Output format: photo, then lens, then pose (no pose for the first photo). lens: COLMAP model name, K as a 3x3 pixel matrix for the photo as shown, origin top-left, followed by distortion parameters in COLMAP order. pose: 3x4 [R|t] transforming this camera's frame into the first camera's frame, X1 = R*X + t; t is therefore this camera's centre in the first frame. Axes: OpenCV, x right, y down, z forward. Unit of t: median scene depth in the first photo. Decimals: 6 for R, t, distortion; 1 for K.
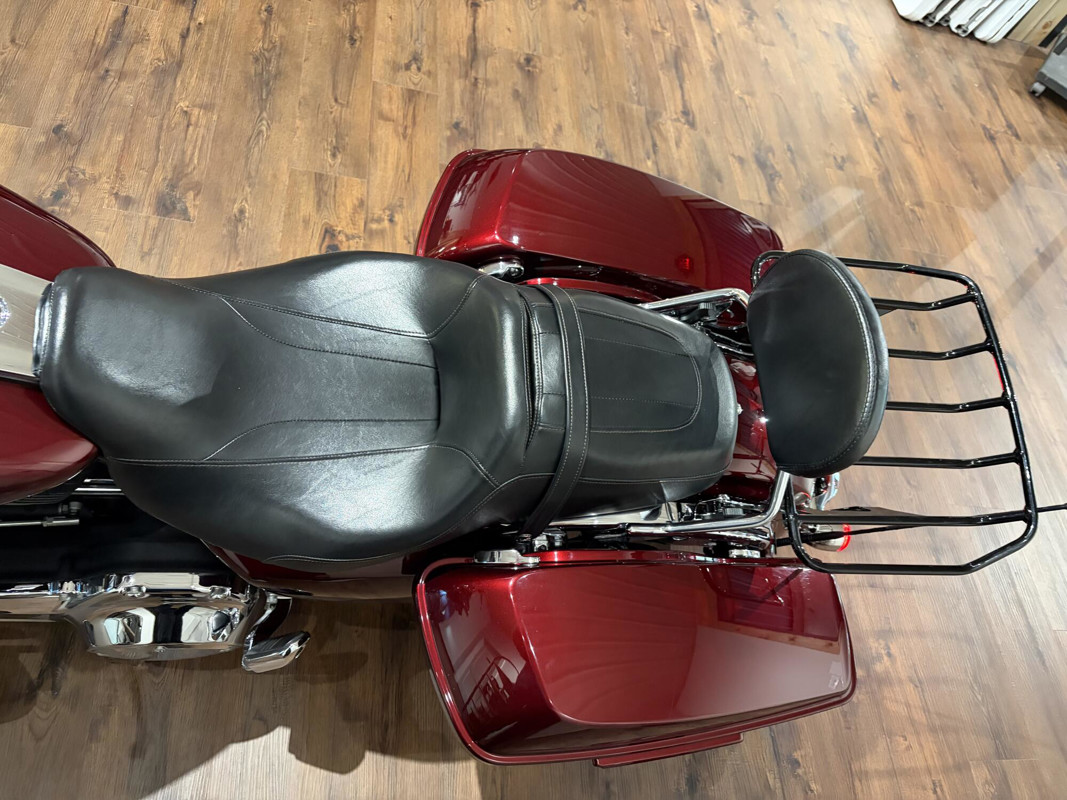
lens RADIAL K [[816.1, 0, 533.5], [0, 816.1, 400.0], [0, 0, 1]] dist [0.056410, -0.079294]
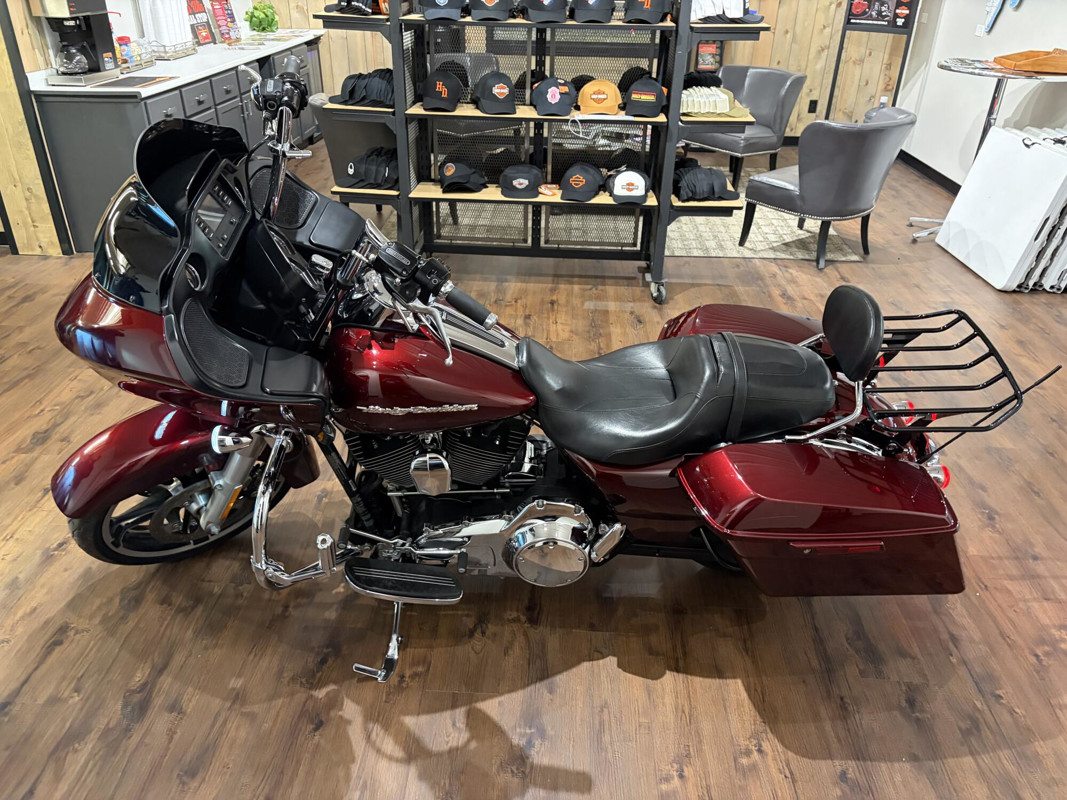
lens RADIAL K [[816.1, 0, 533.5], [0, 816.1, 400.0], [0, 0, 1]] dist [0.056410, -0.079294]
pose [[0.952489, -0.196233, -0.232933, 0.017344], [0.055262, 0.863436, -0.501422, 0.741443], [0.299518, 0.464726, 0.833258, -0.588182]]
